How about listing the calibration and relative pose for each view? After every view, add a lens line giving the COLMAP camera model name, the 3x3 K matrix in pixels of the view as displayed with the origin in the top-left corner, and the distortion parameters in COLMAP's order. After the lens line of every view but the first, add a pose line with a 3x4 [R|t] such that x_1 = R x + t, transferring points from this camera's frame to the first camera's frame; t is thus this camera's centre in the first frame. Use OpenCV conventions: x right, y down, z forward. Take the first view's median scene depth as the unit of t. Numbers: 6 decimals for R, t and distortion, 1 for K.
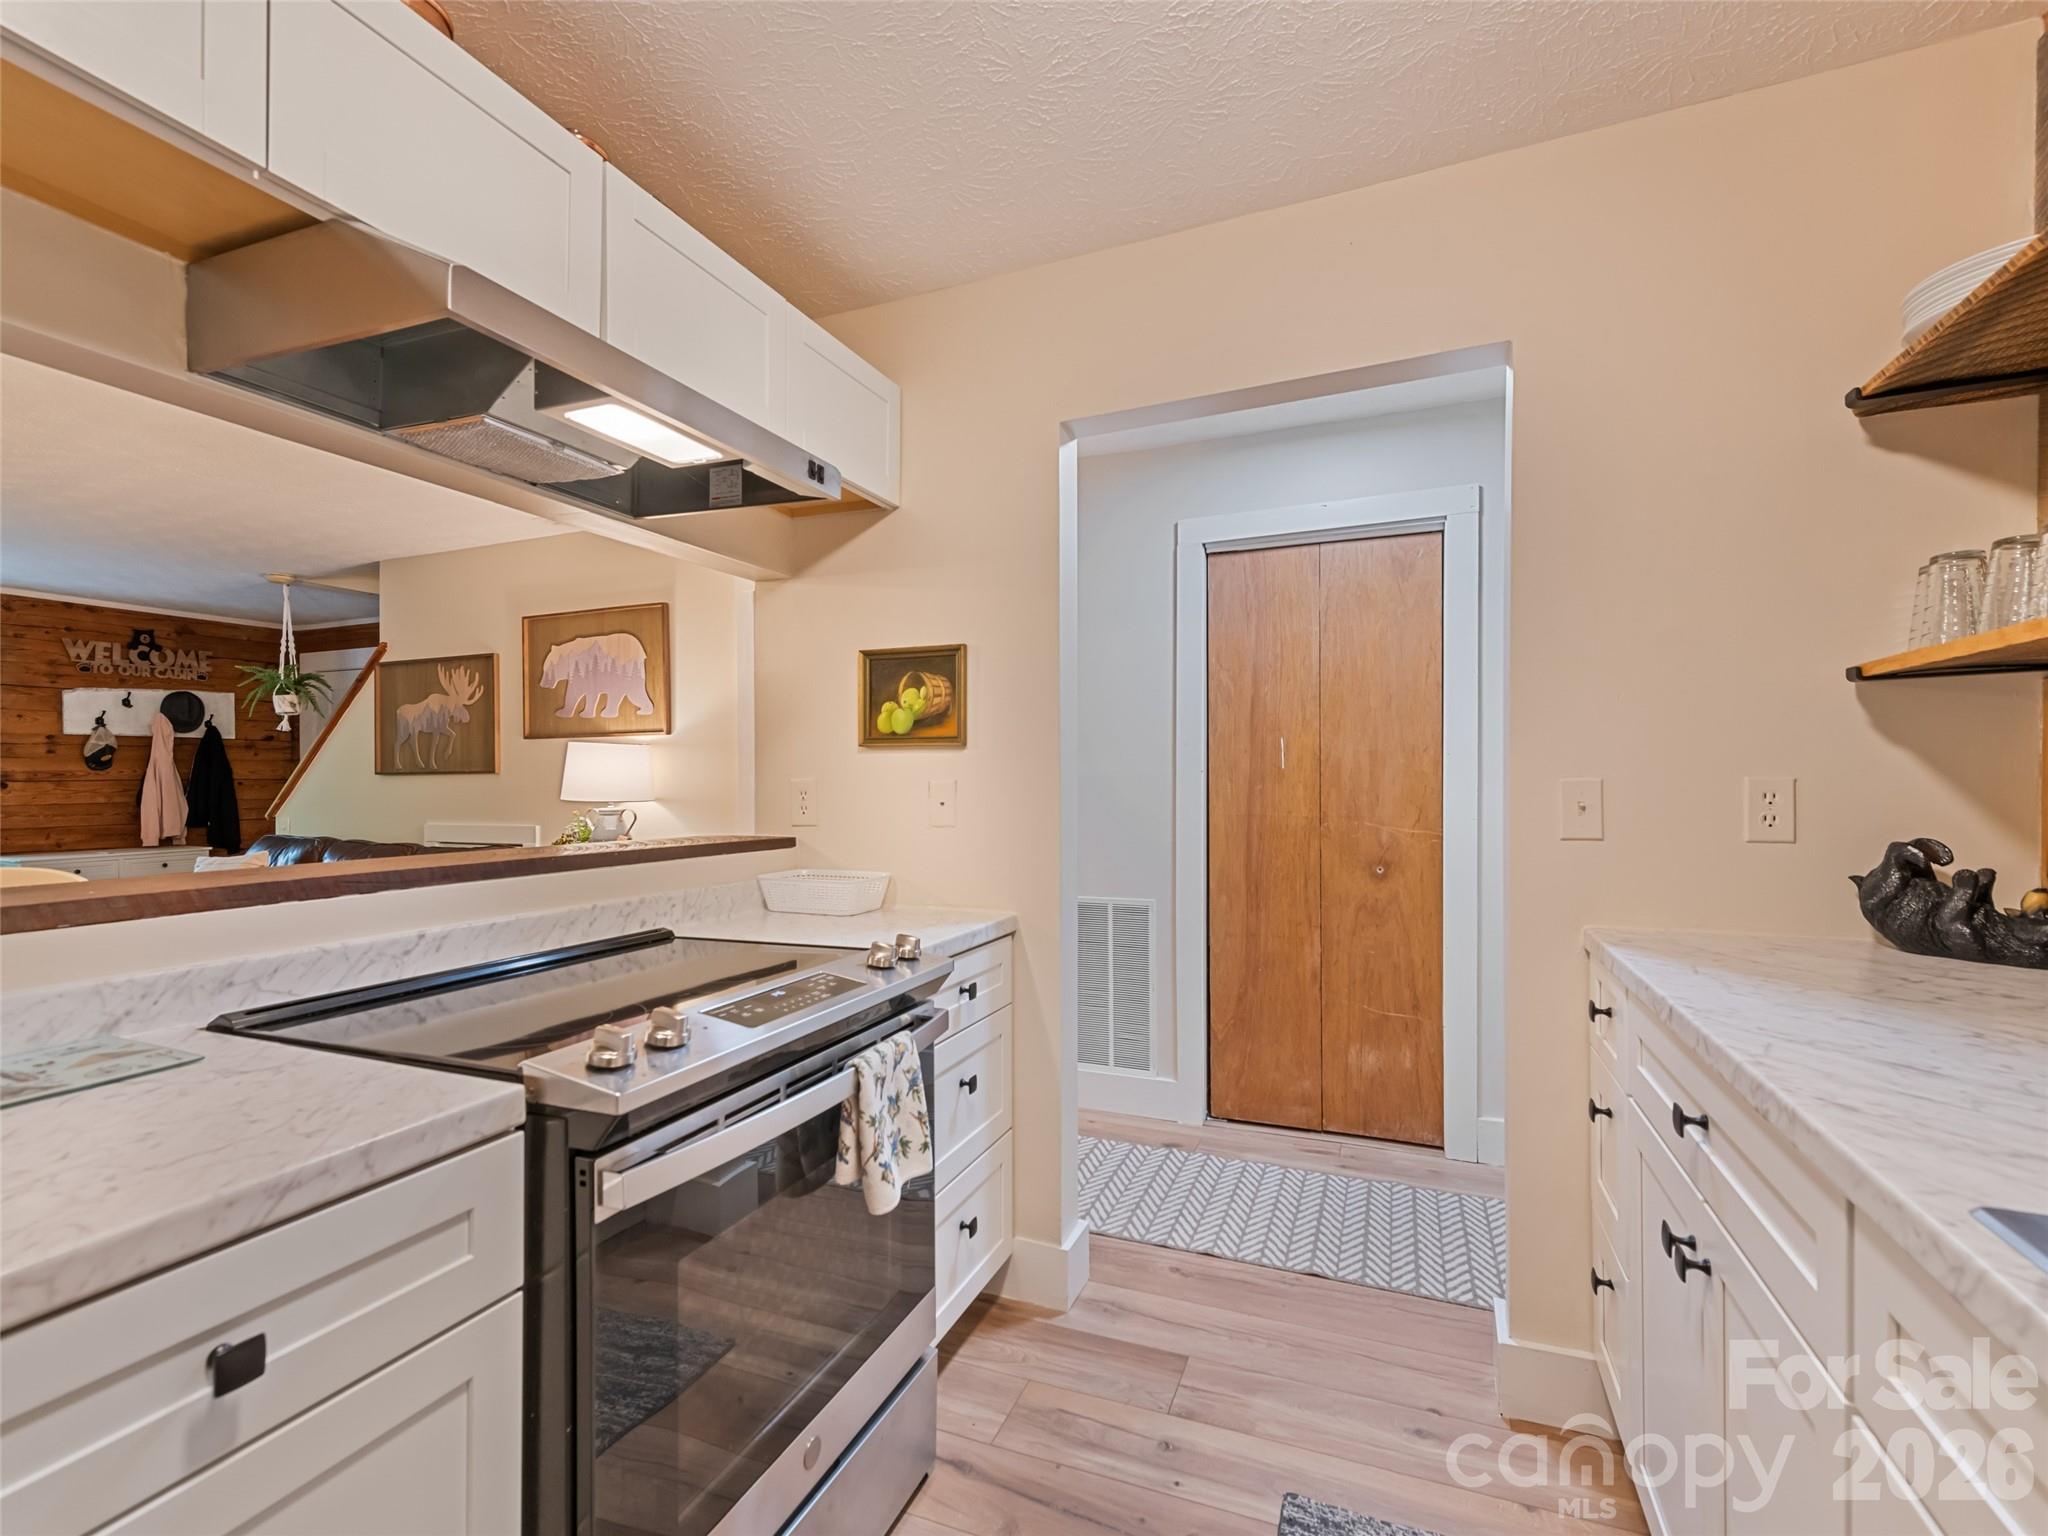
lens RADIAL K [[916.6, 0, 1024.5], [0, 916.6, 781.9], [0, 0, 1]] dist [0.010907, -0.001692]
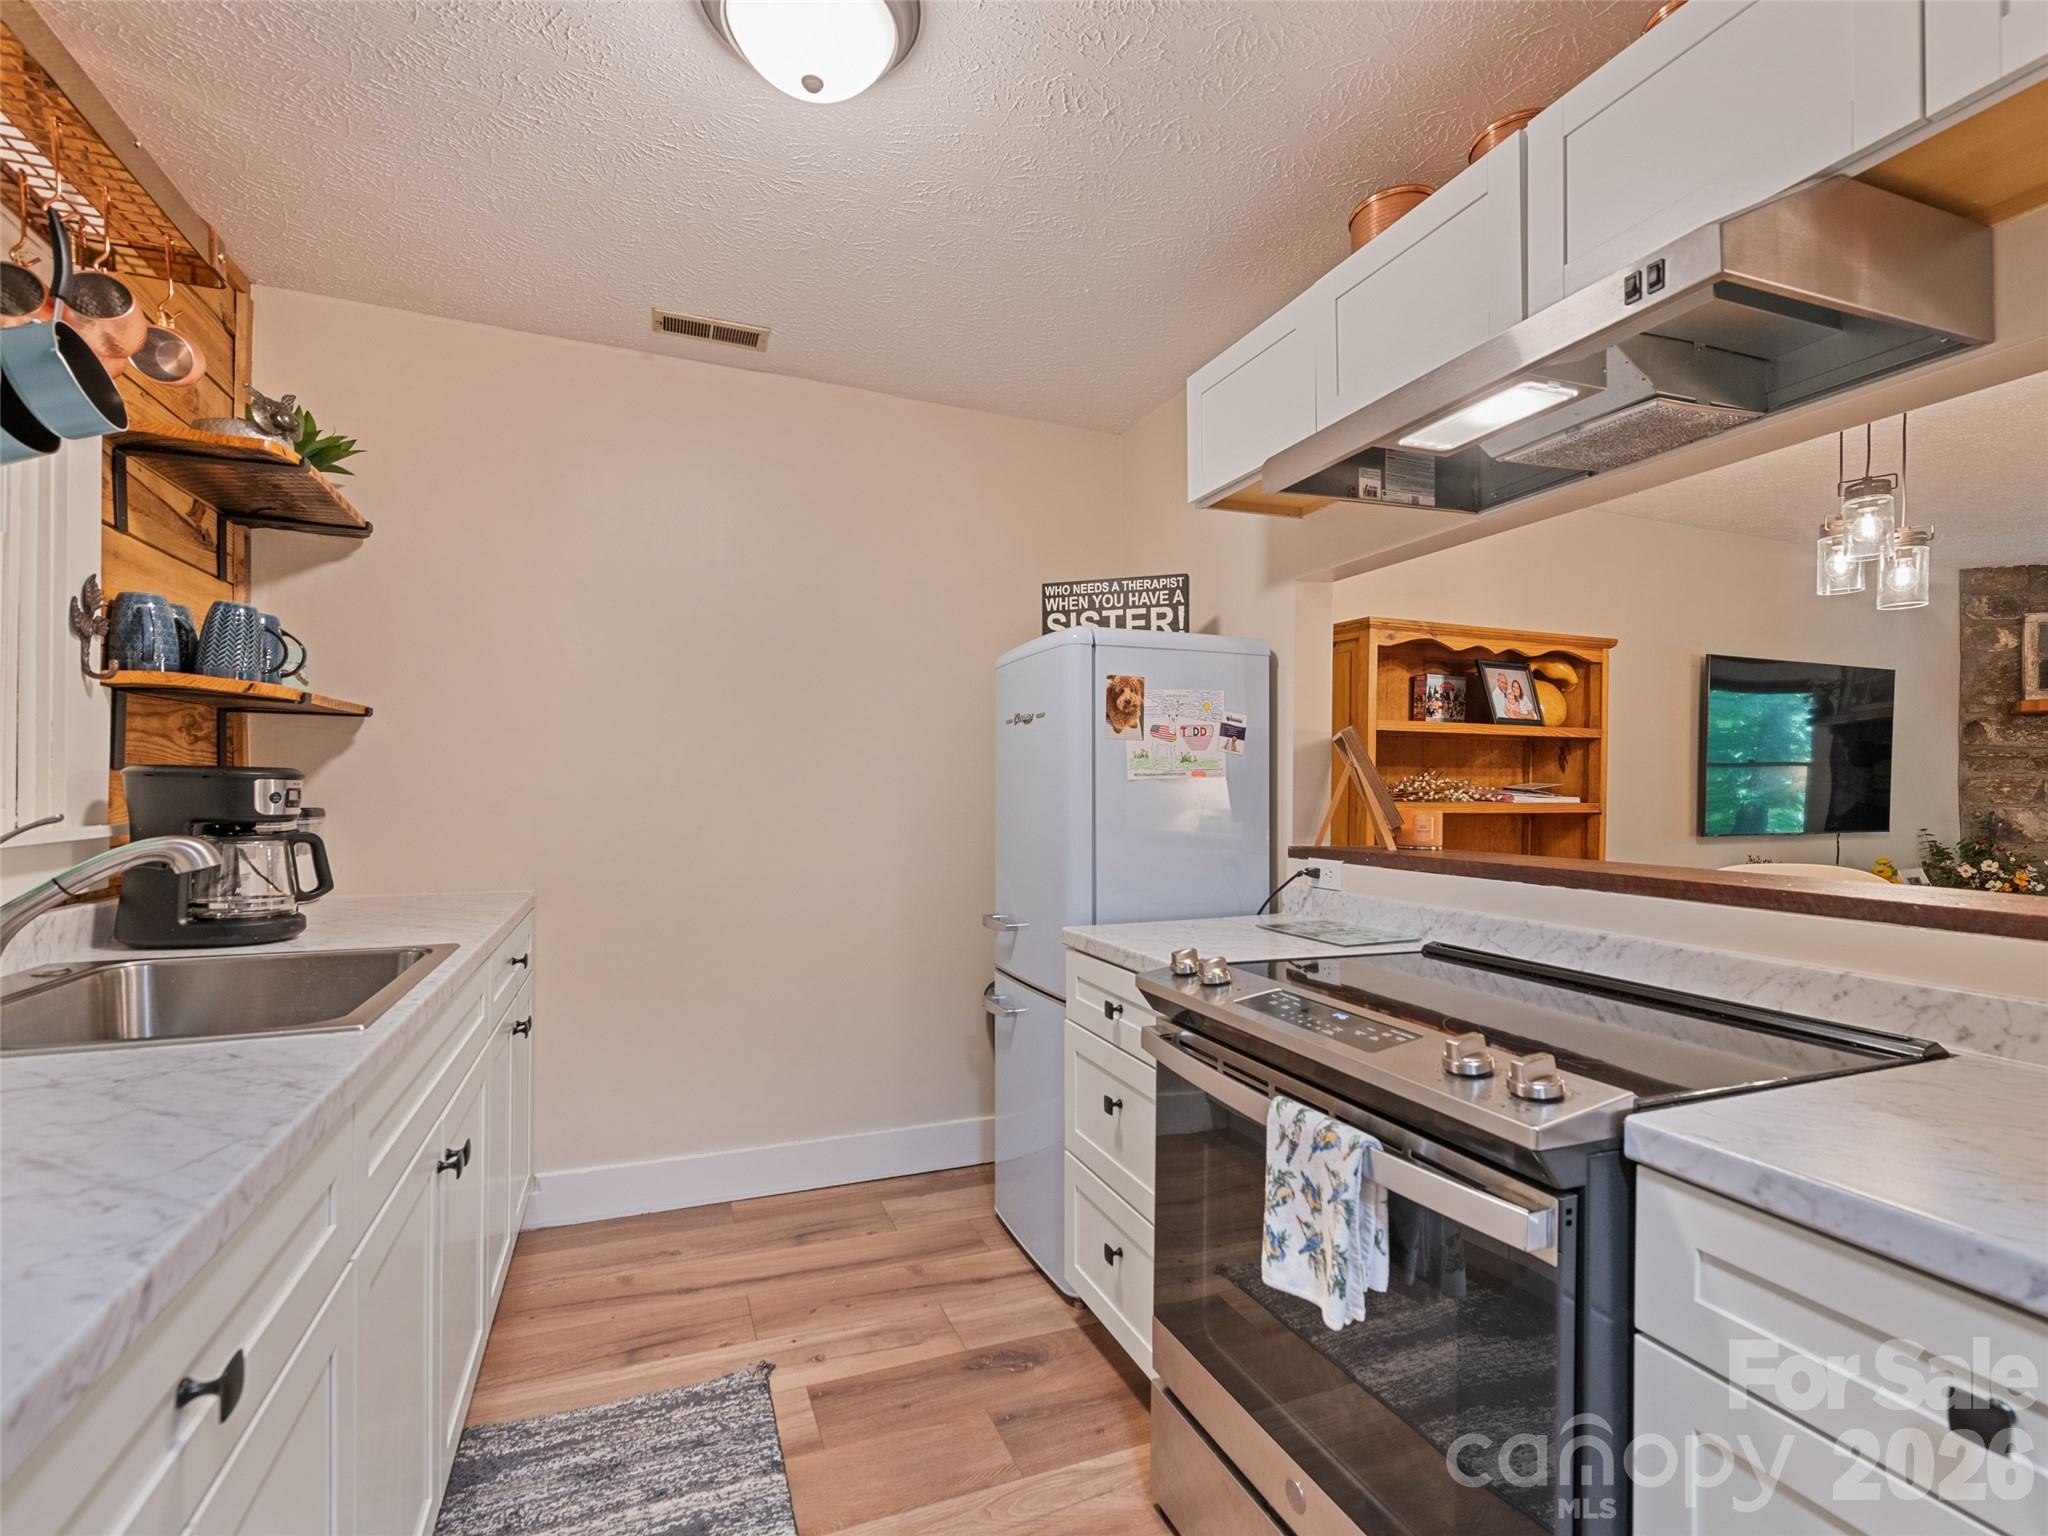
lens RADIAL K [[942.7, 0, 1015.1], [0, 942.7, 782.8], [0, 0, 1]] dist [0.004738, -0.000076]
pose [[-0.717676, -0.003603, -0.696368, 0.064654], [-0.006037, 0.999981, 0.001049, -0.000679], [0.696351, 0.004957, -0.717684, 0.147223]]
